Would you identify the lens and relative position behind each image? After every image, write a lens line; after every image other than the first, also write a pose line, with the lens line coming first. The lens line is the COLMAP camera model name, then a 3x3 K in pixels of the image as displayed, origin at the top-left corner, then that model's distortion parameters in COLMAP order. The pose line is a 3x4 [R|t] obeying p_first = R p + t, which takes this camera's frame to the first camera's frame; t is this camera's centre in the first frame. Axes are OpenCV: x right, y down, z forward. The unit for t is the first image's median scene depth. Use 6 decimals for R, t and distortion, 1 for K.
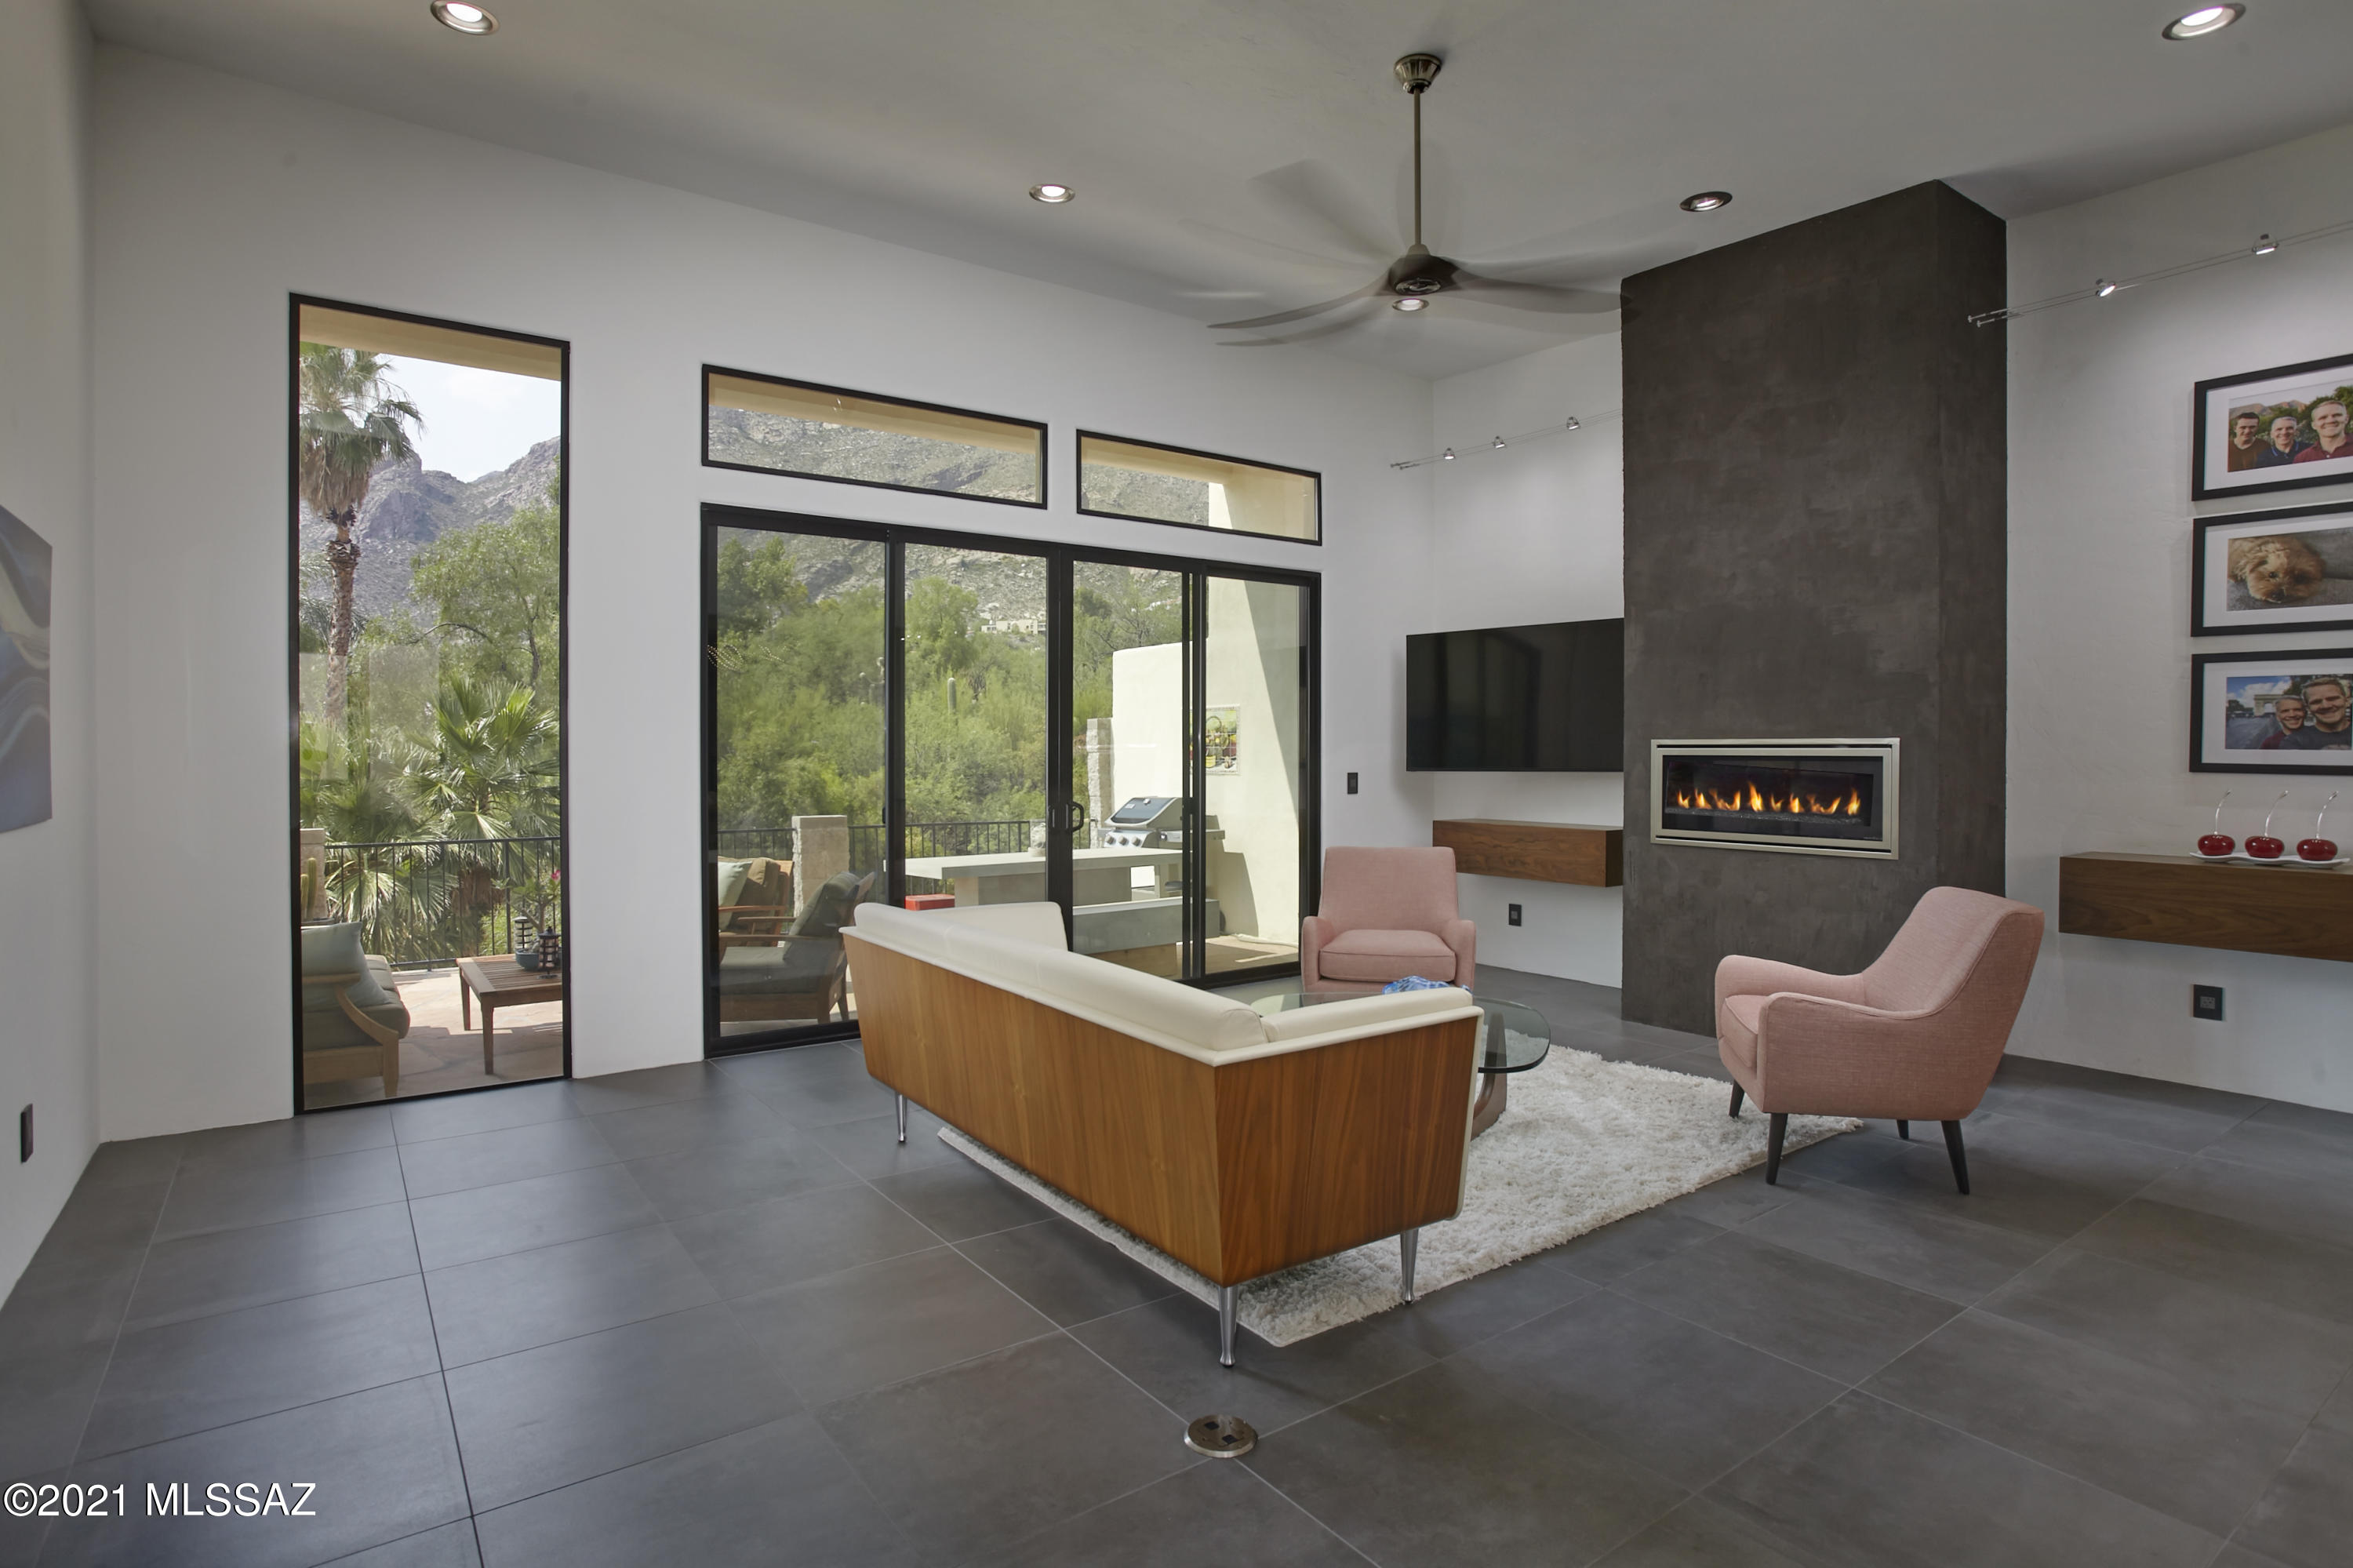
lens RADIAL K [[1182.8, 0, 1168.6], [0, 1182.8, 761.4], [0, 0, 1]] dist [-0.080970, 0.041951]
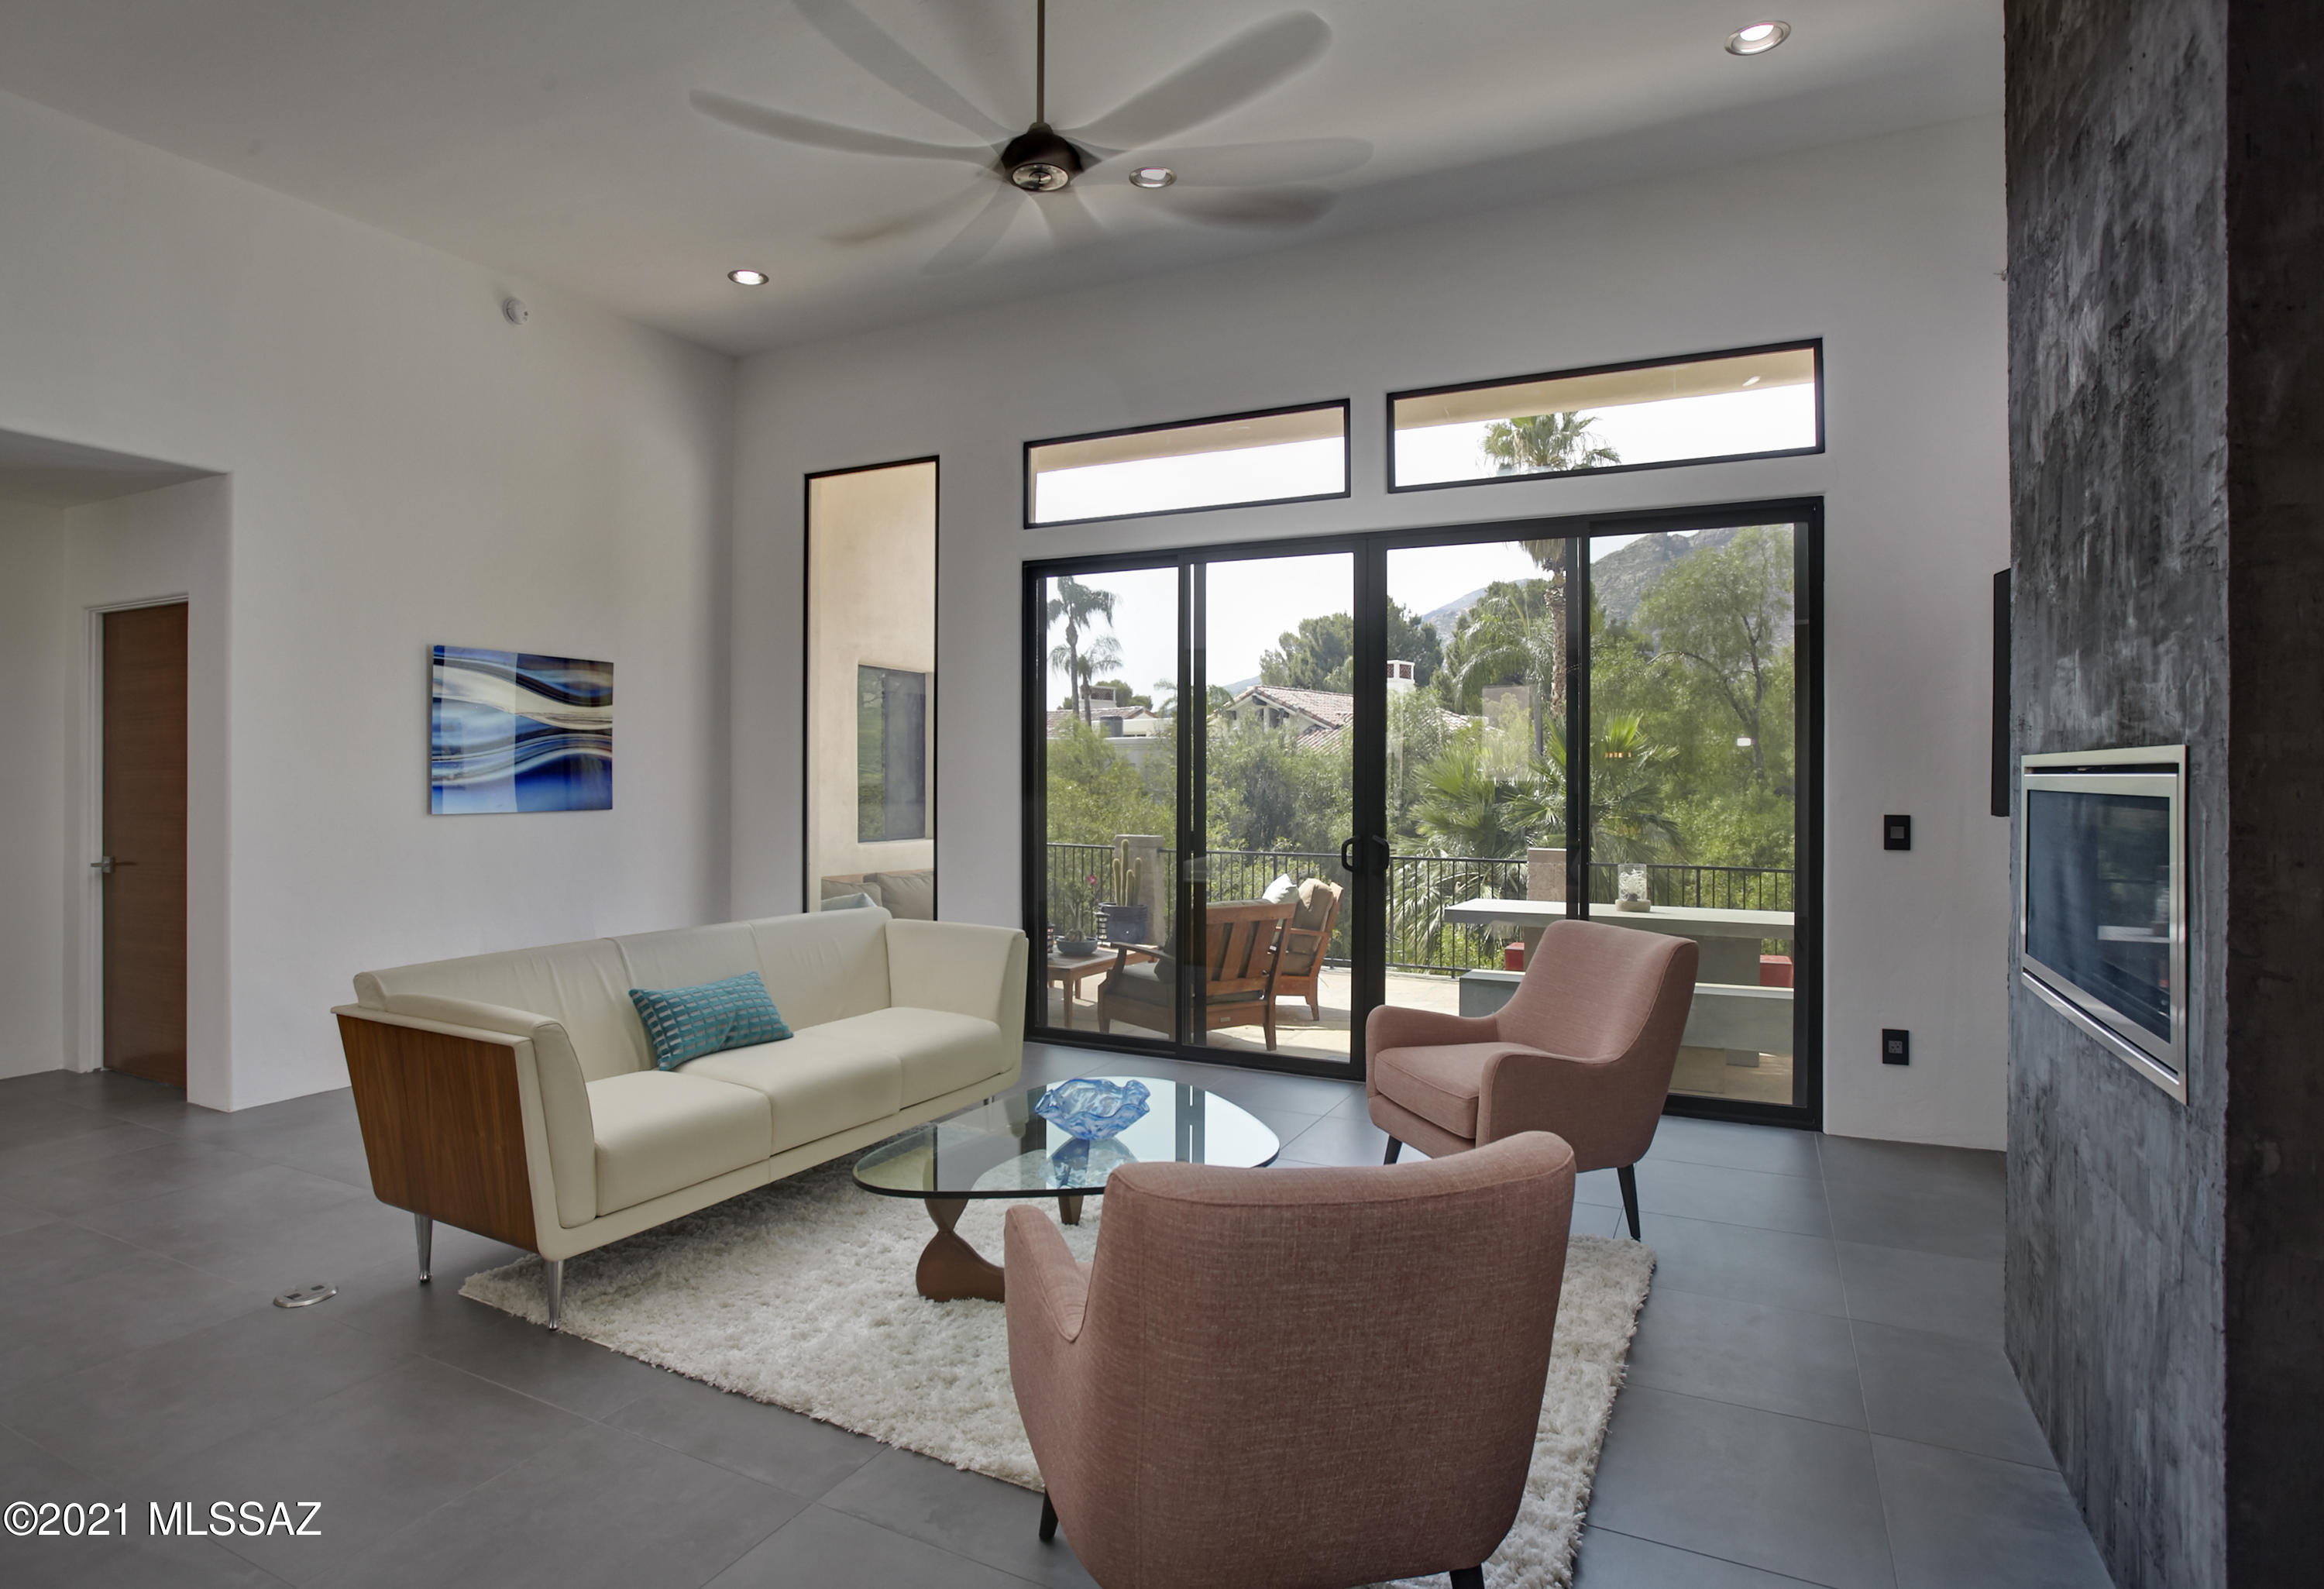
lens RADIAL K [[1247.3, 0, 1158.5], [0, 1247.3, 774.4], [0, 0, 1]] dist [-0.043795, -0.000440]
pose [[0.475366, 0.002242, -0.879785, 0.668461], [-0.013565, 0.999897, -0.004781, -0.004148], [0.879683, 0.014207, 0.475348, 0.467038]]
